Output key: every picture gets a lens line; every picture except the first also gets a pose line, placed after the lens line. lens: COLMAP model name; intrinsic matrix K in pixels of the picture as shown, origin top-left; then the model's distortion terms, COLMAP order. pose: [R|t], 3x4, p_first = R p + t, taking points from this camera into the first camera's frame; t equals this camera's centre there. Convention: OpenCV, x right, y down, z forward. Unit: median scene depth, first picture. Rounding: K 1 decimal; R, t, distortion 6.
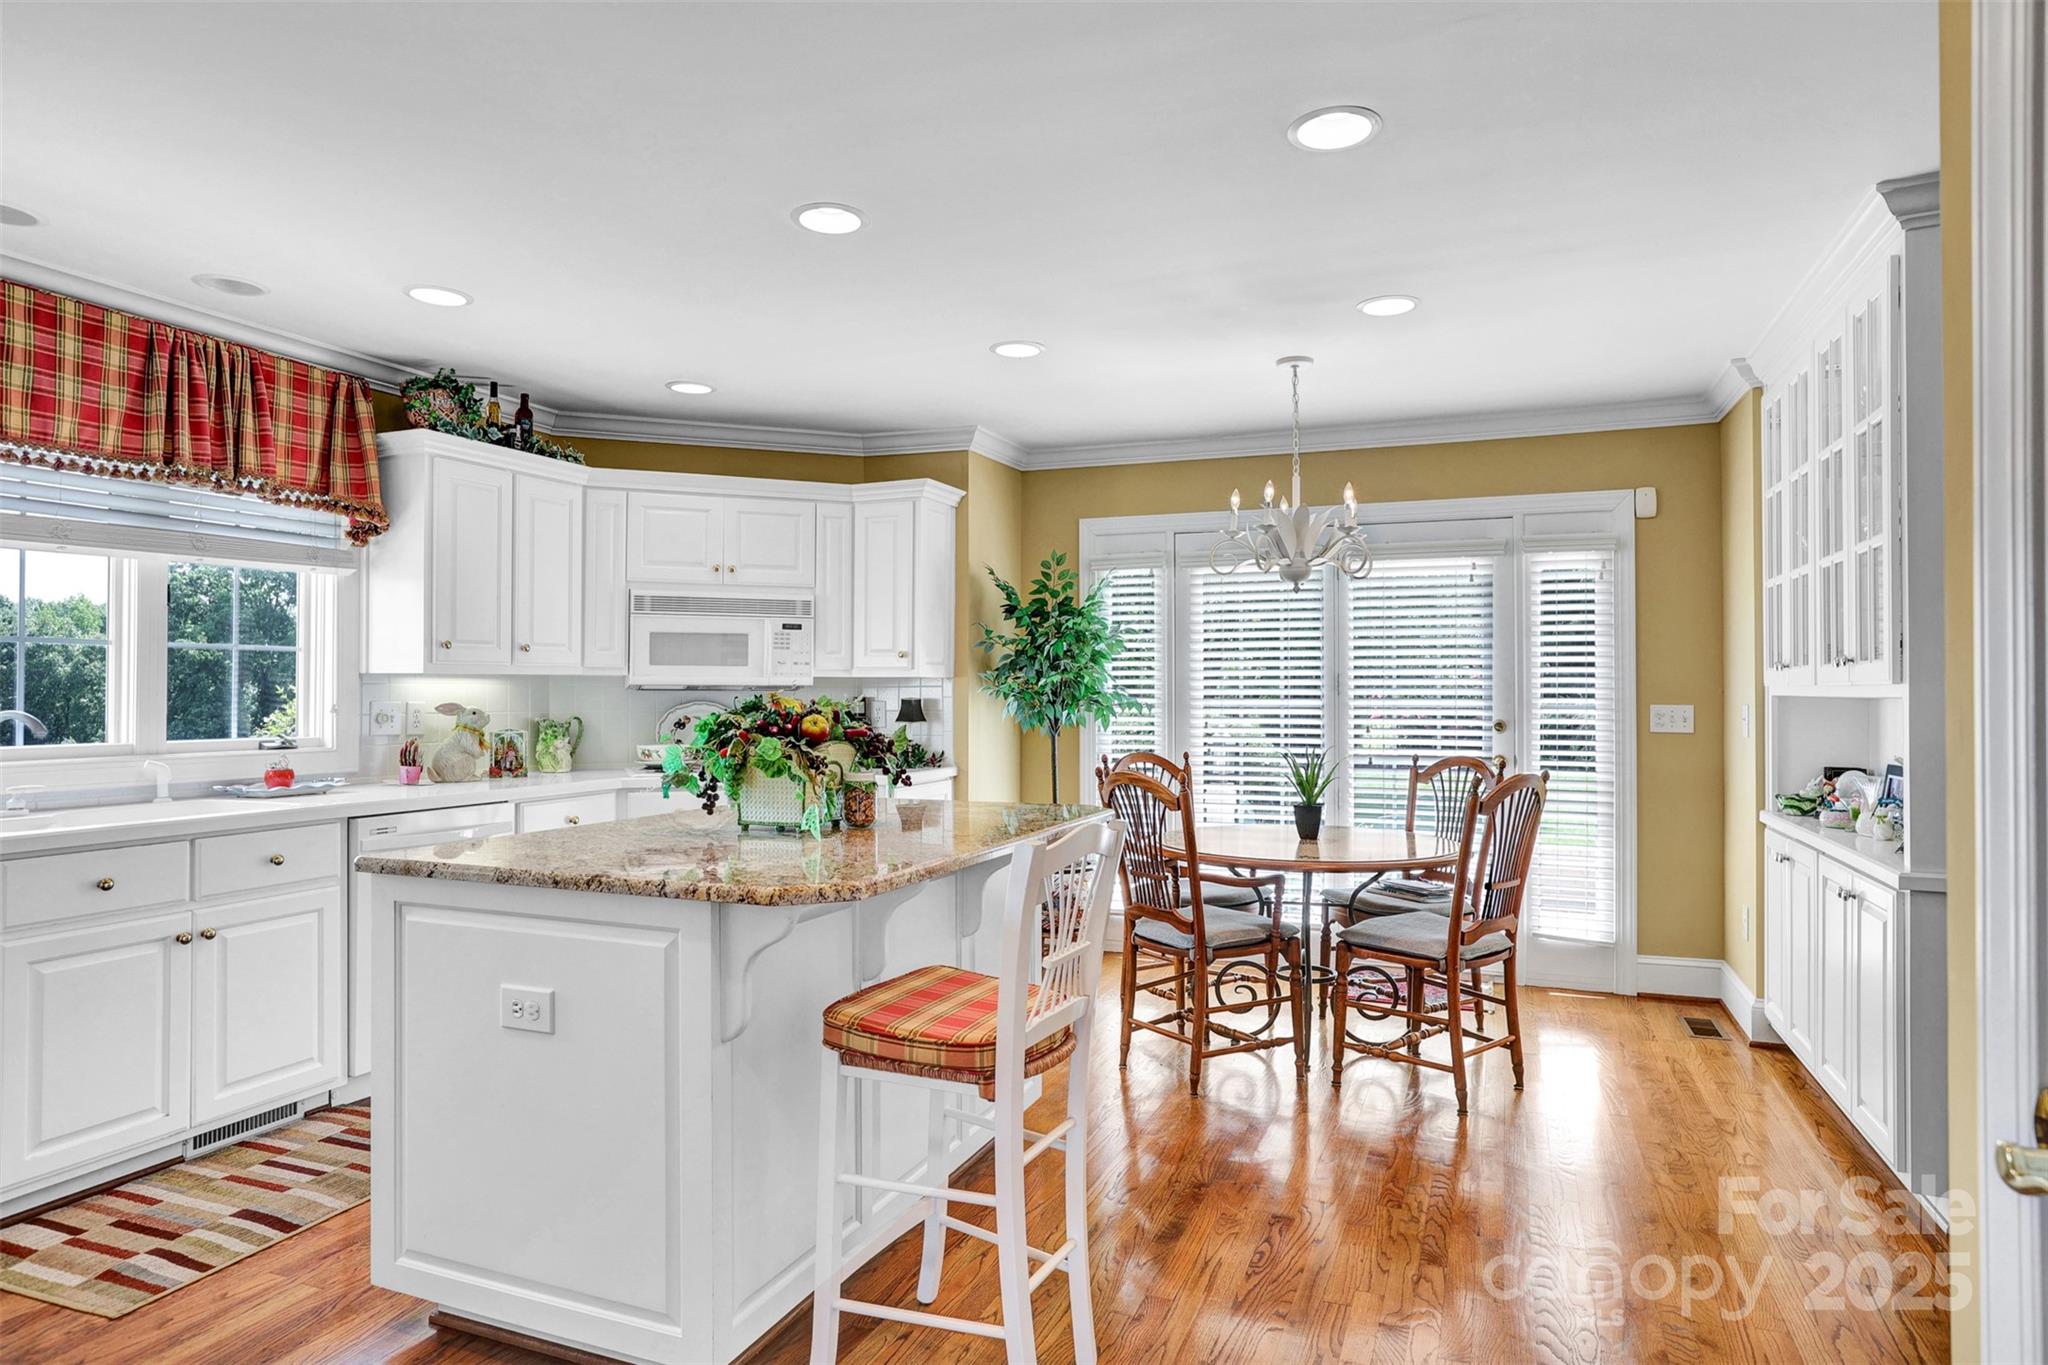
lens RADIAL K [[1188.4, 0, 1024.0], [0, 1188.4, 682.5], [0, 0, 1]] dist [-0.021586, 0.000789]
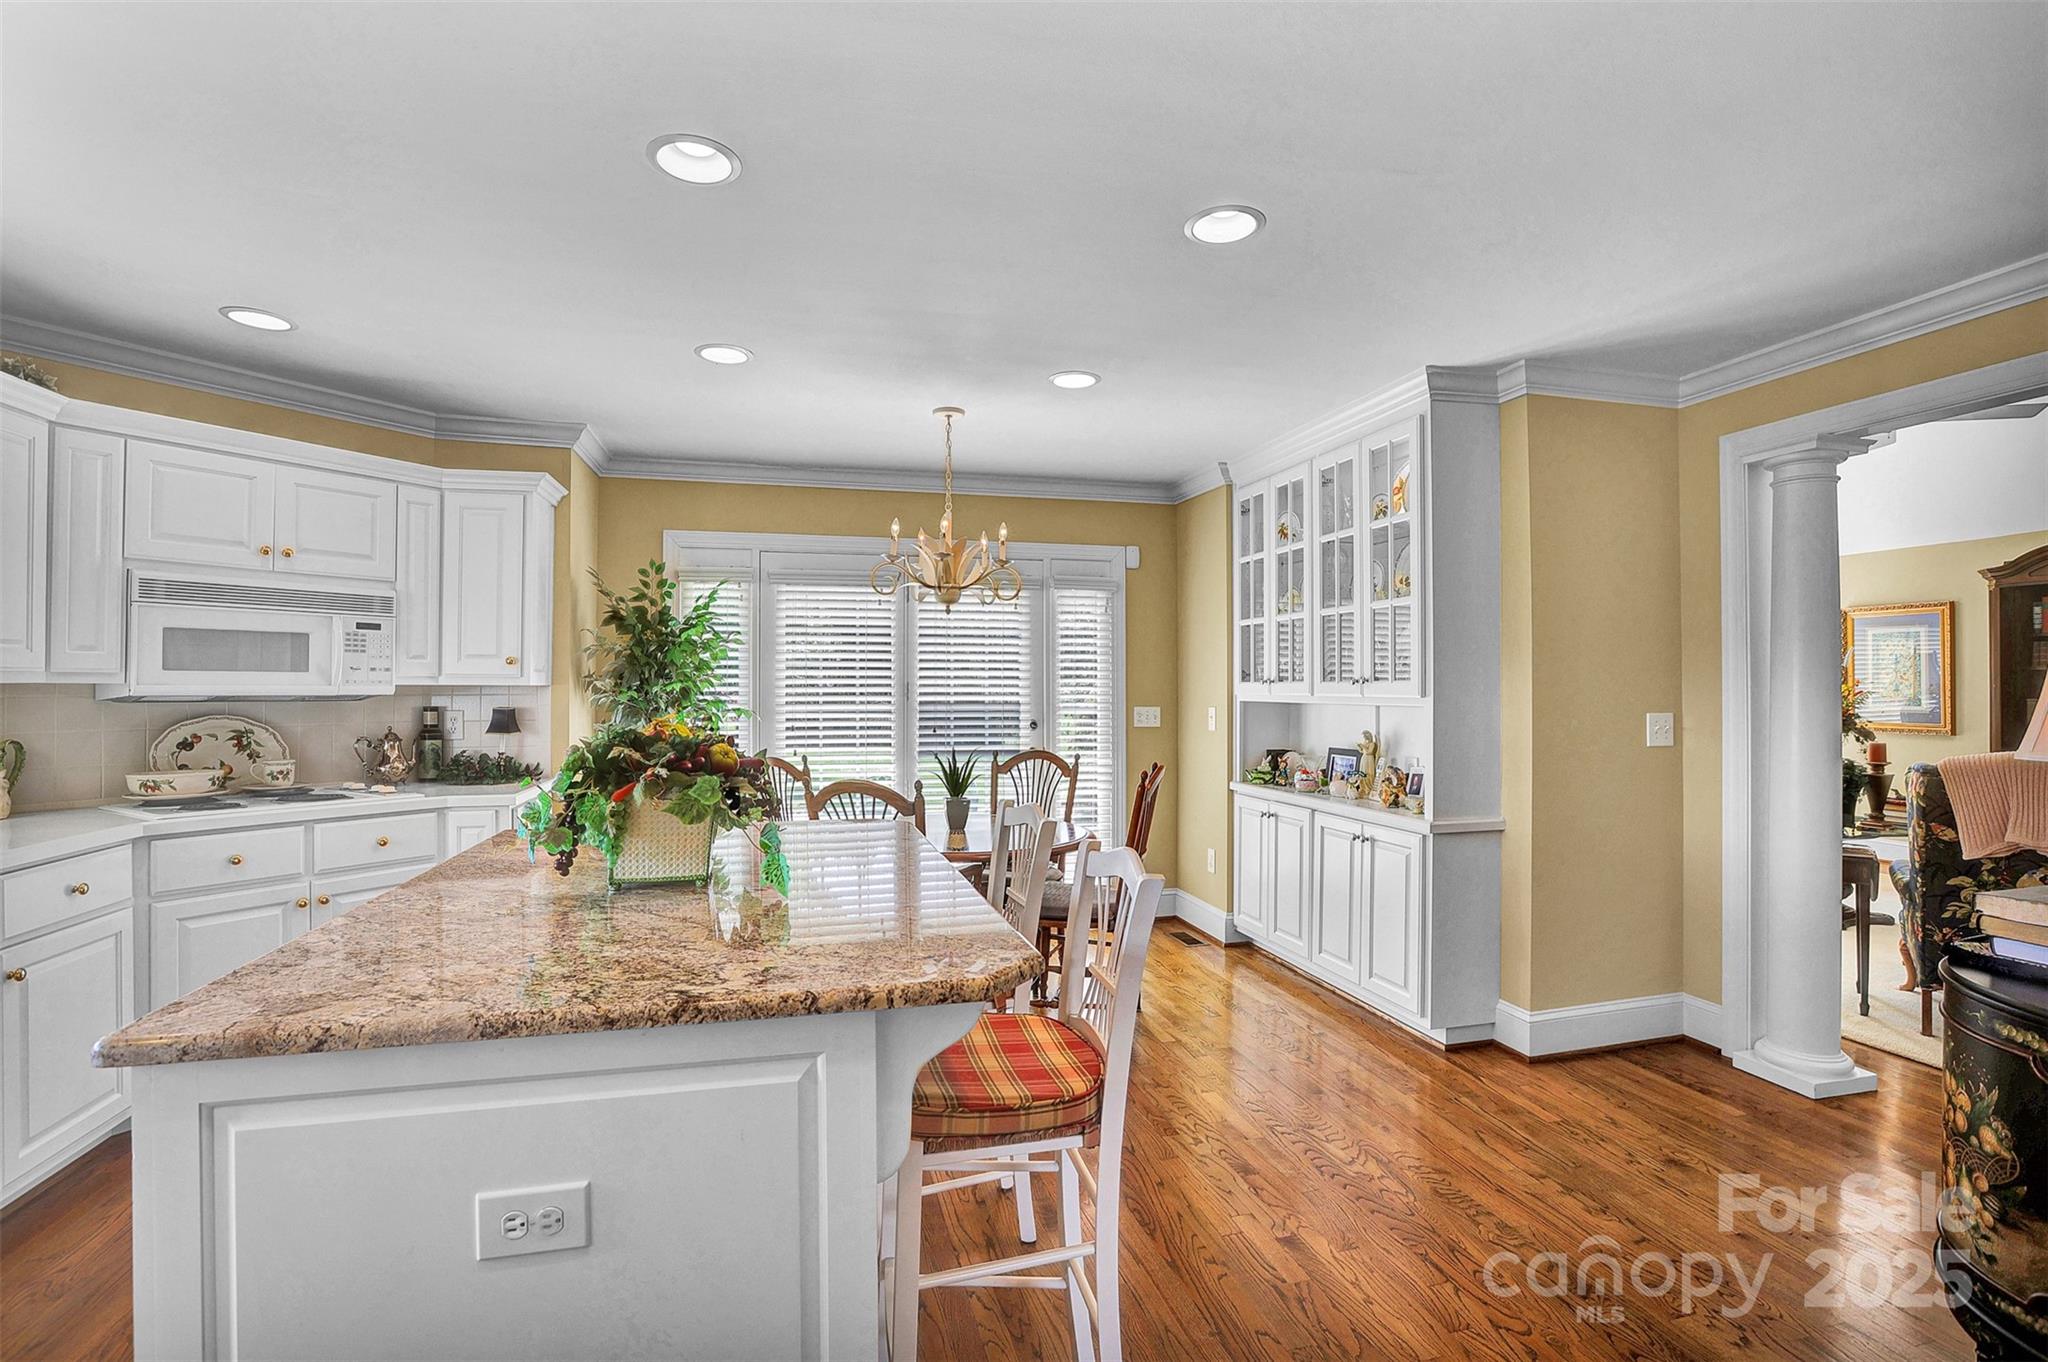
lens RADIAL K [[958.1, 0, 1024.0], [0, 958.1, 681.0], [0, 0, 1]] dist [-0.054367, 0.019592]
pose [[0.803898, 0.003598, 0.594757, -0.222617], [-0.003799, 0.999992, -0.000914, -0.009164], [-0.594755, -0.001524, 0.803905, 0.186251]]
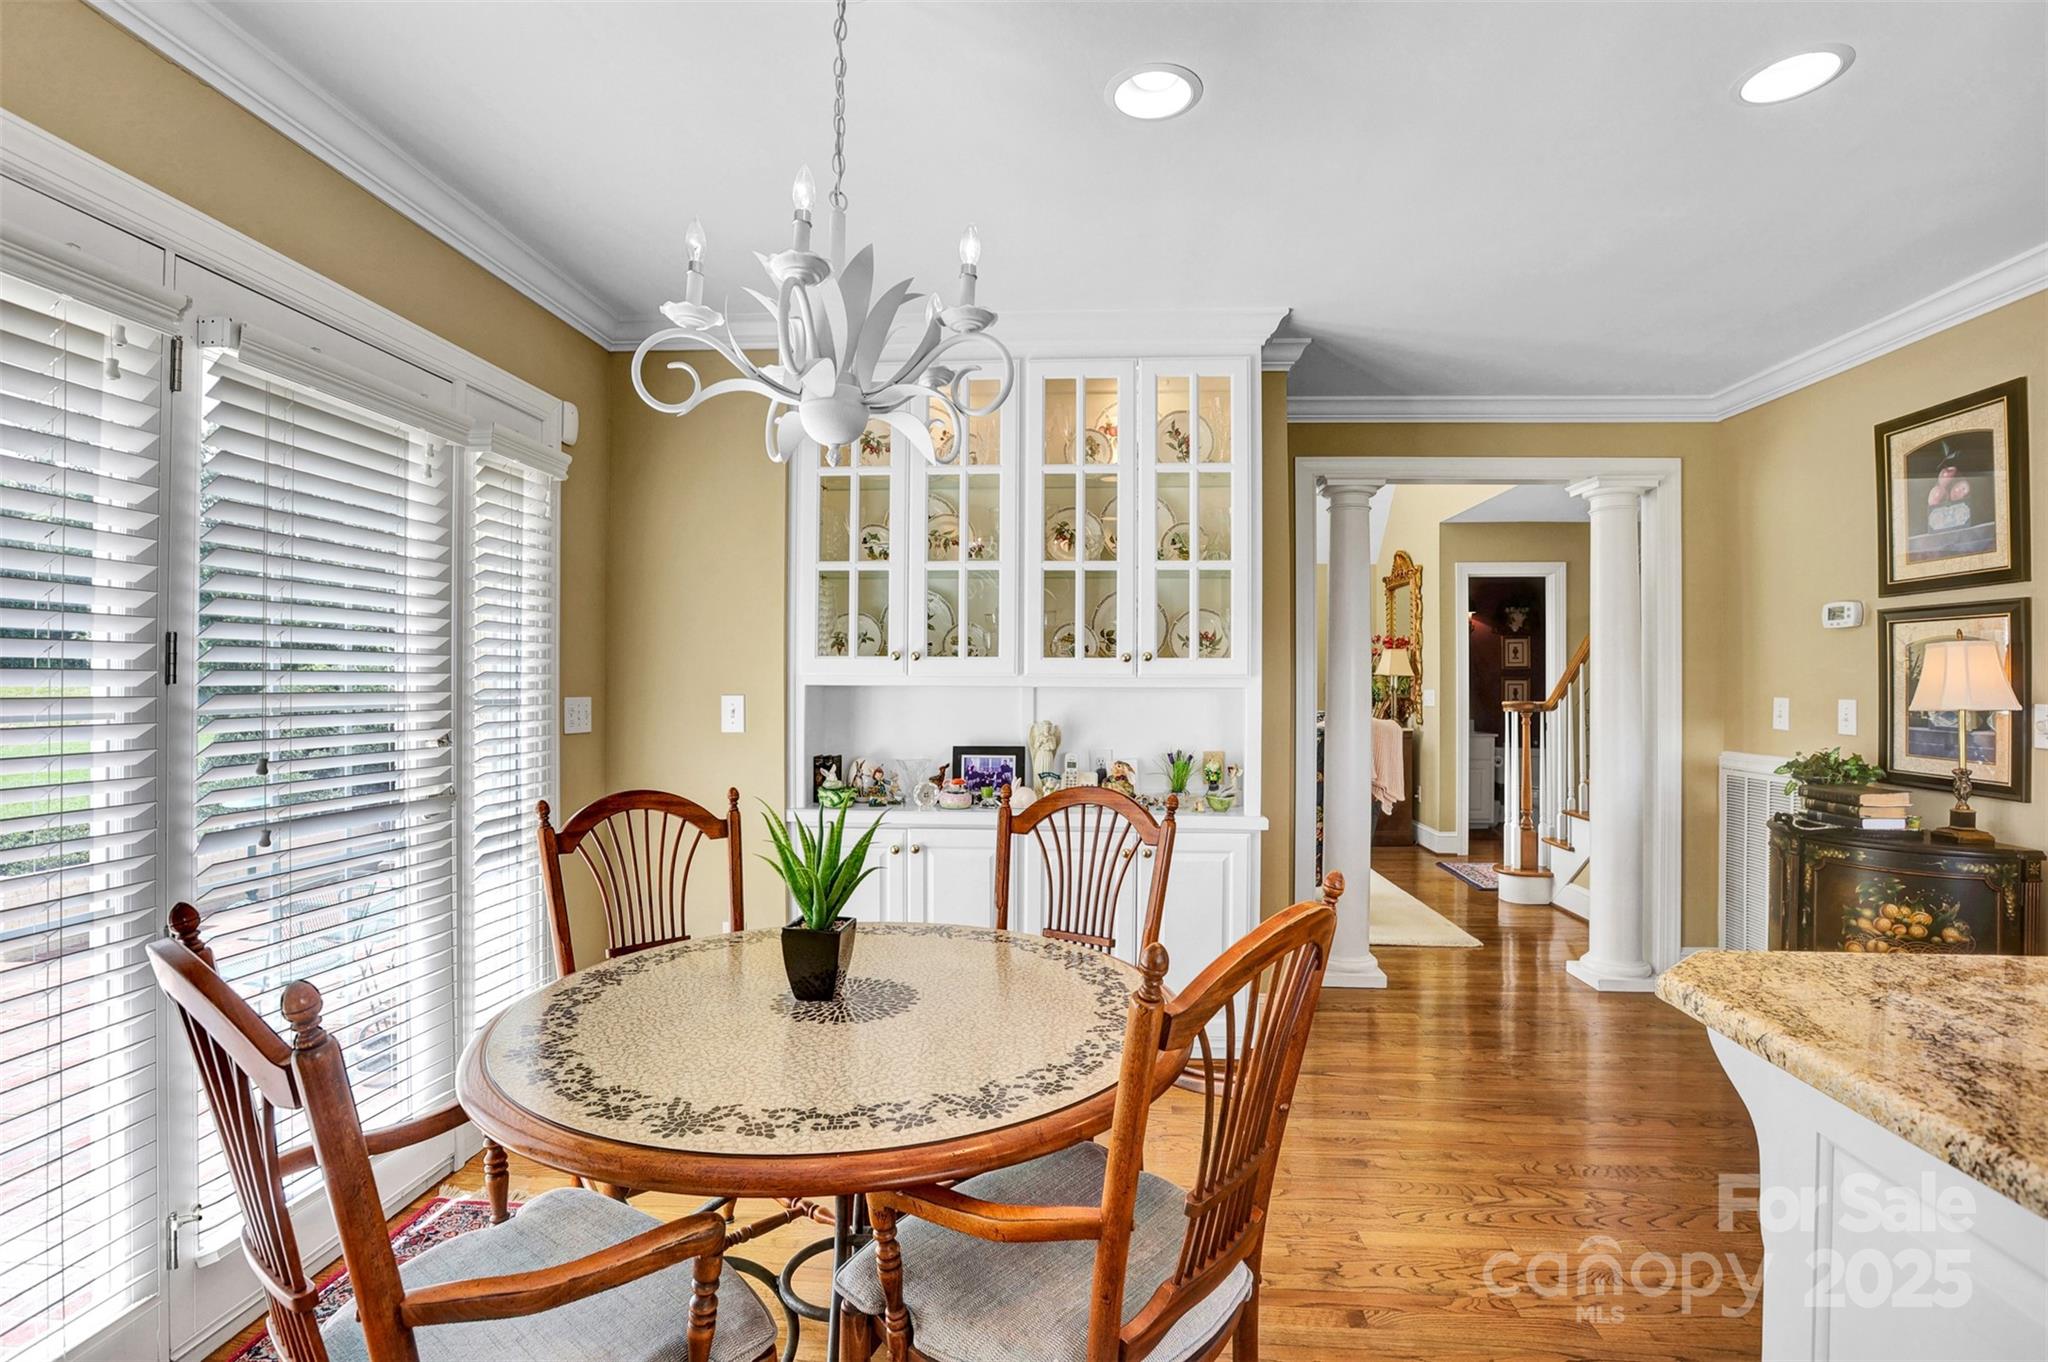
lens RADIAL K [[958.1, 0, 1024.0], [0, 958.1, 681.0], [0, 0, 1]] dist [-0.054367, 0.019592]
pose [[-0.304415, -0.000005, 0.952540, -0.118643], [-0.012015, 0.999920, -0.003834, 0.007342], [-0.952464, -0.012612, -0.304391, 0.887543]]
